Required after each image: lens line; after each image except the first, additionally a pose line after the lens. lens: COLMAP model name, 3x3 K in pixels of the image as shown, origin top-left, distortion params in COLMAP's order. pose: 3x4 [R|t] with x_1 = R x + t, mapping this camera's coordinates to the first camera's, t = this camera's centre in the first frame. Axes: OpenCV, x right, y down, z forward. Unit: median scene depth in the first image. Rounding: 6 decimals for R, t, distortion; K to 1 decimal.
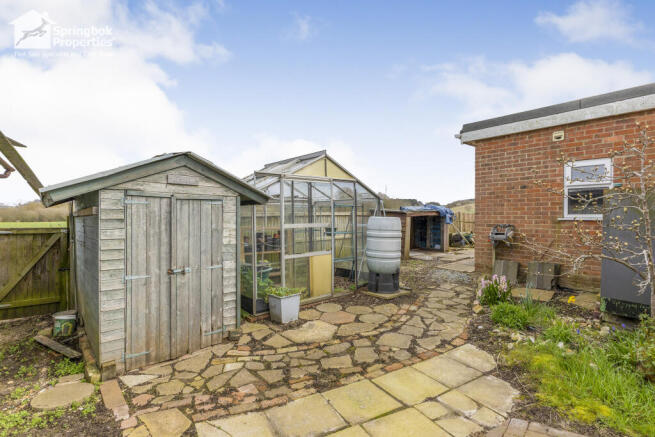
lens RADIAL K [[320.1, 0, 327.0], [0, 320.1, 217.0], [0, 0, 1]] dist [0.001359, 0.000147]
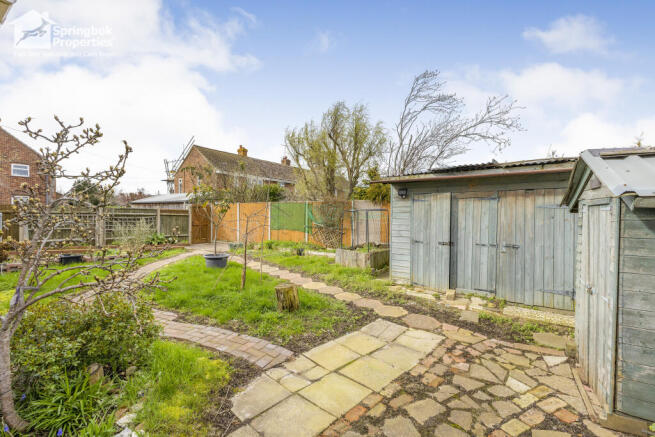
lens RADIAL K [[284.8, 0, 327.5], [0, 284.8, 216.2], [0, 0, 1]] dist [-0.000790, -0.000081]
pose [[-0.959767, 0.004708, -0.280759, 0.510647], [0.000059, 0.999863, 0.016563, -0.045914], [0.280798, 0.015880, -0.959635, 1.778746]]
